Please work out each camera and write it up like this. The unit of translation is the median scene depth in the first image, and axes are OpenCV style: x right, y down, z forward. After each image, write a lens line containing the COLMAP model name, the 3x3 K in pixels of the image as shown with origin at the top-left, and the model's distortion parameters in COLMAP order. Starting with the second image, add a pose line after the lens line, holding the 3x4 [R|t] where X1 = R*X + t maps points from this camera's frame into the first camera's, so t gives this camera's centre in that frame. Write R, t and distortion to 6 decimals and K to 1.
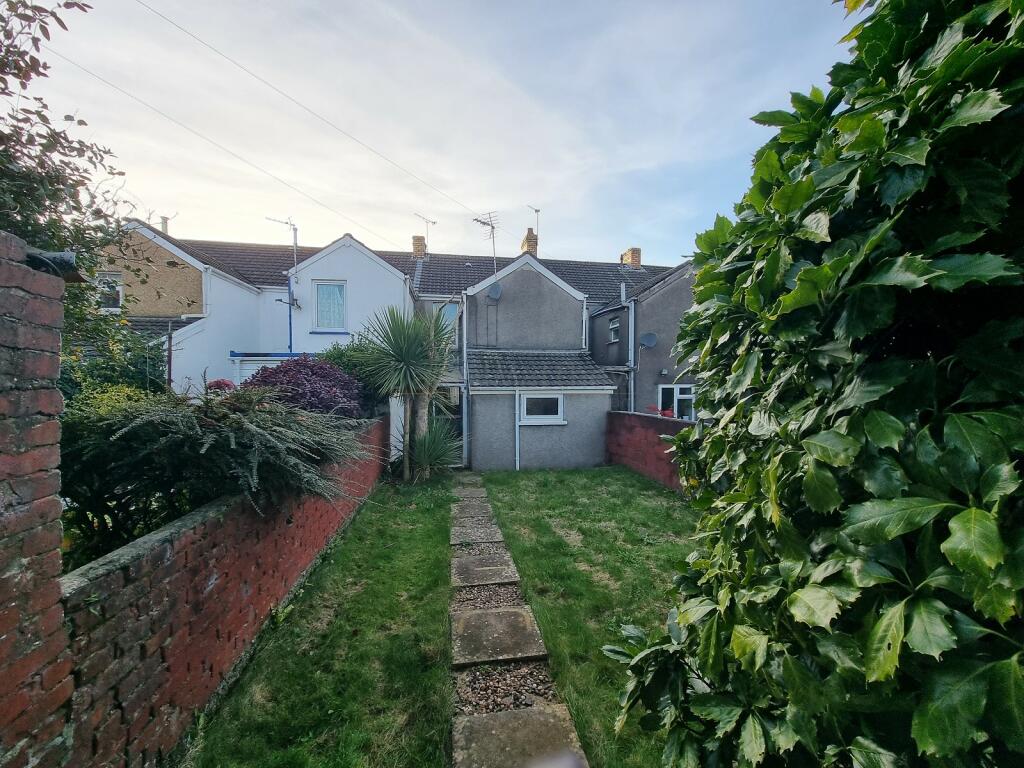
lens RADIAL K [[420.7, 0, 517.8], [0, 420.7, 395.4], [0, 0, 1]] dist [-0.002078, -0.000060]
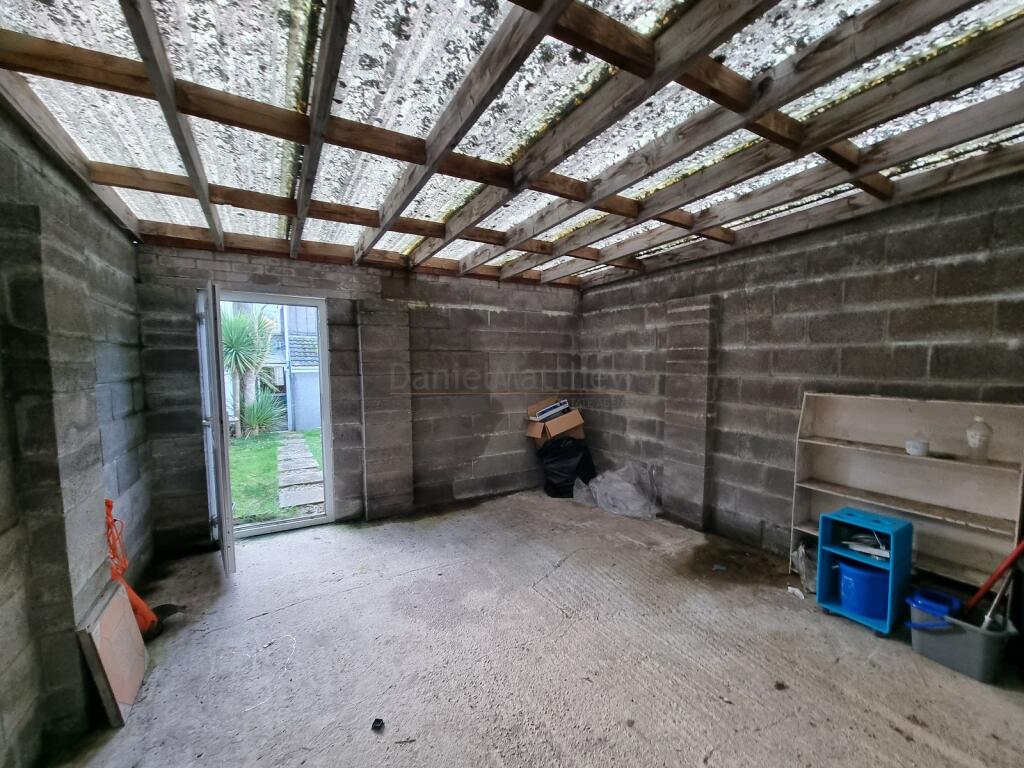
lens RADIAL K [[420.7, 0, 517.8], [0, 420.7, 395.4], [0, 0, 1]] dist [-0.002078, -0.000060]
pose [[0.934553, -0.034732, 0.354126, 0.089337], [0.019157, 0.998693, 0.047393, 0.023758], [-0.355309, -0.037507, 0.933996, -0.530923]]
